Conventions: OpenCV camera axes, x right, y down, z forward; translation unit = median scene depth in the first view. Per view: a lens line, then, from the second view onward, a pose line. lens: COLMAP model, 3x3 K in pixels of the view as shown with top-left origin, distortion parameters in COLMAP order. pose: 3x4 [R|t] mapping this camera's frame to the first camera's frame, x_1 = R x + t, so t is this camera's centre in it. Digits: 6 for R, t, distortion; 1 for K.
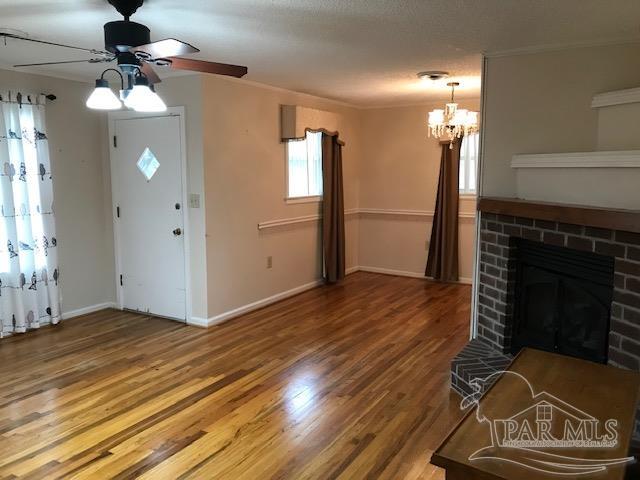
lens RADIAL K [[528.6, 0, 315.5], [0, 528.6, 238.9], [0, 0, 1]] dist [0.005028, 0.013542]
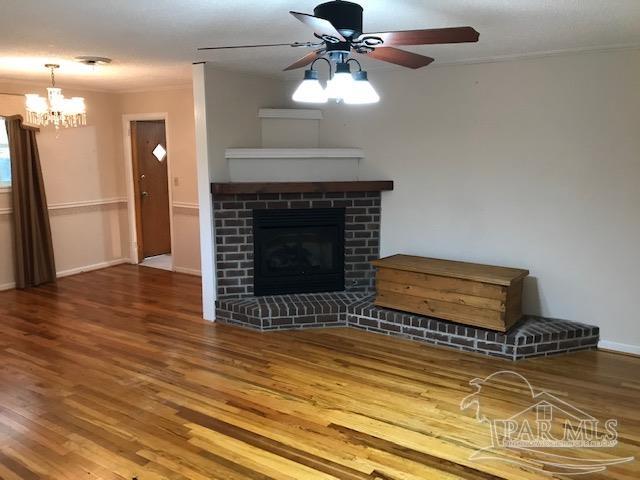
lens RADIAL K [[528.6, 0, 315.5], [0, 528.6, 238.9], [0, 0, 1]] dist [0.005028, 0.013542]
pose [[0.040424, -0.171091, 0.984426, -0.914364], [0.134423, 0.977206, 0.164316, -0.125255], [-0.990099, 0.125687, 0.062502, 0.726504]]
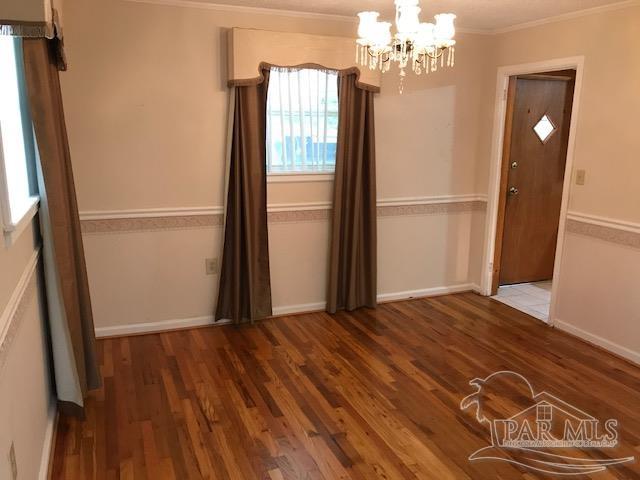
lens RADIAL K [[528.6, 0, 315.5], [0, 528.6, 238.9], [0, 0, 1]] dist [0.005028, 0.013542]
pose [[0.604618, -0.162254, 0.779815, -0.290155], [0.096224, 0.986741, 0.130703, -0.149262], [-0.790682, -0.003988, 0.612214, 1.049105]]
